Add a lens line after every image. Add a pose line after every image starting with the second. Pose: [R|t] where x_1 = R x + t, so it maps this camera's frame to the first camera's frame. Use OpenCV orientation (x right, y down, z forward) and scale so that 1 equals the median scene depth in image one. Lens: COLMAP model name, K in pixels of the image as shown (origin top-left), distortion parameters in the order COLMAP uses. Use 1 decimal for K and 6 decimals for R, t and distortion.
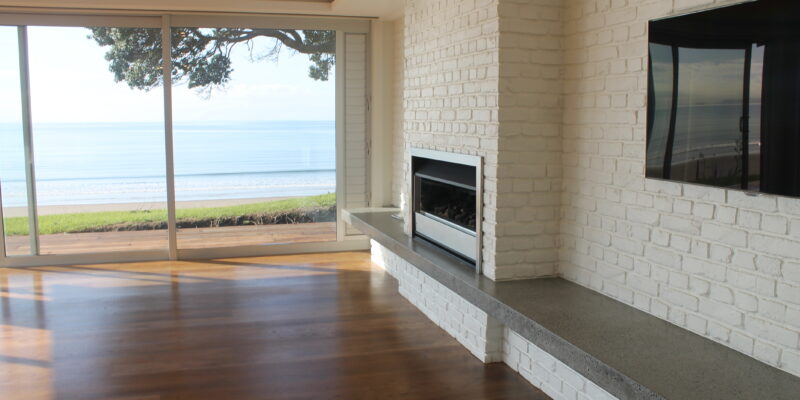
lens RADIAL K [[682.8, 0, 400.0], [0, 682.8, 200.0], [0, 0, 1]] dist [-0.107851, 0.014322]
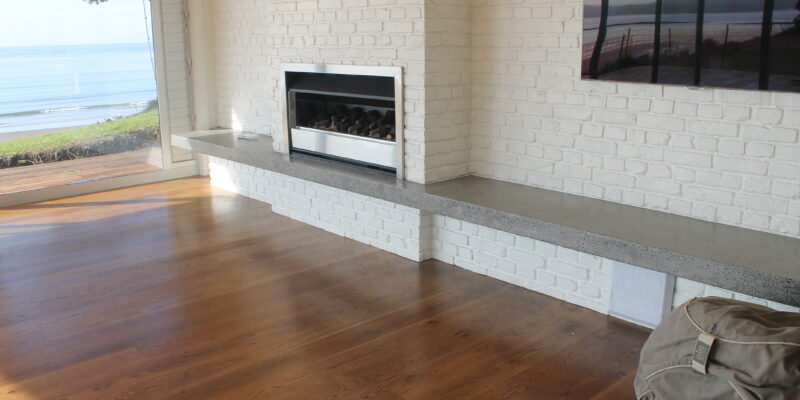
lens RADIAL K [[679.3, 0, 400.0], [0, 679.3, 200.0], [0, 0, 1]] dist [-0.138684, 0.005451]
pose [[0.904964, -0.112274, 0.410408, -0.341774], [0.062407, 0.989151, 0.132990, -0.000355], [-0.420887, -0.094739, 0.902152, 0.055317]]
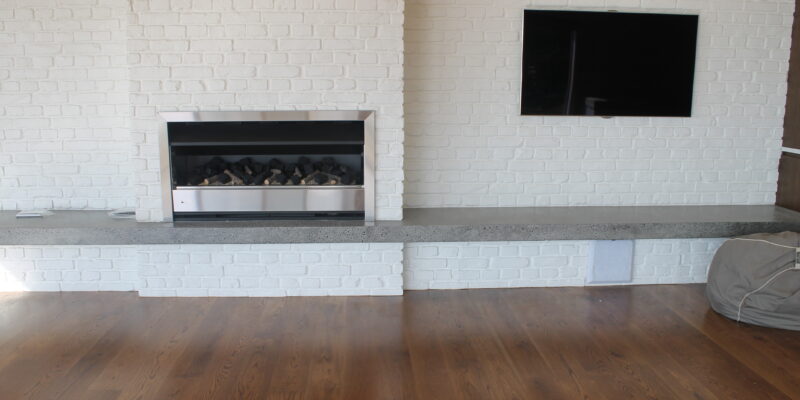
lens RADIAL K [[682.8, 0, 400.0], [0, 682.8, 200.0], [0, 0, 1]] dist [-0.107851, 0.014322]
pose [[0.229059, -0.173838, 0.957764, -0.957259], [0.111530, 0.982131, 0.151588, -0.087057], [-0.967002, 0.072097, 0.244354, 0.739867]]
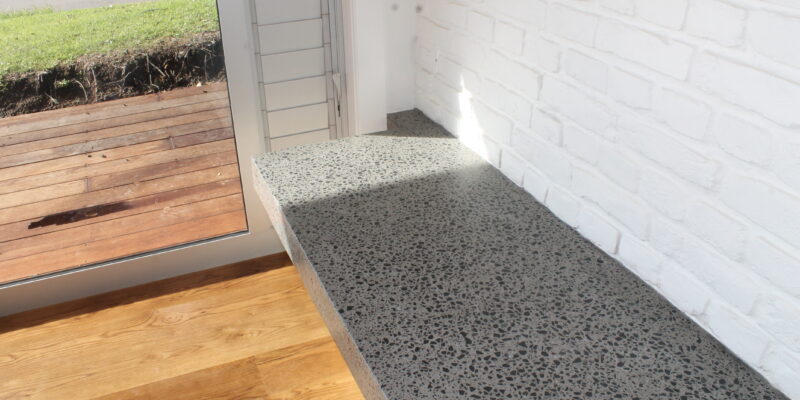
lens RADIAL K [[679.3, 0, 400.0], [0, 679.3, 200.0], [0, 0, 1]] dist [-0.138684, 0.005451]
pose [[0.994347, -0.068306, 0.081296, -0.087653], [0.034412, 0.931601, 0.361850, -0.124192], [-0.100452, -0.357007, 0.928685, 1.335926]]
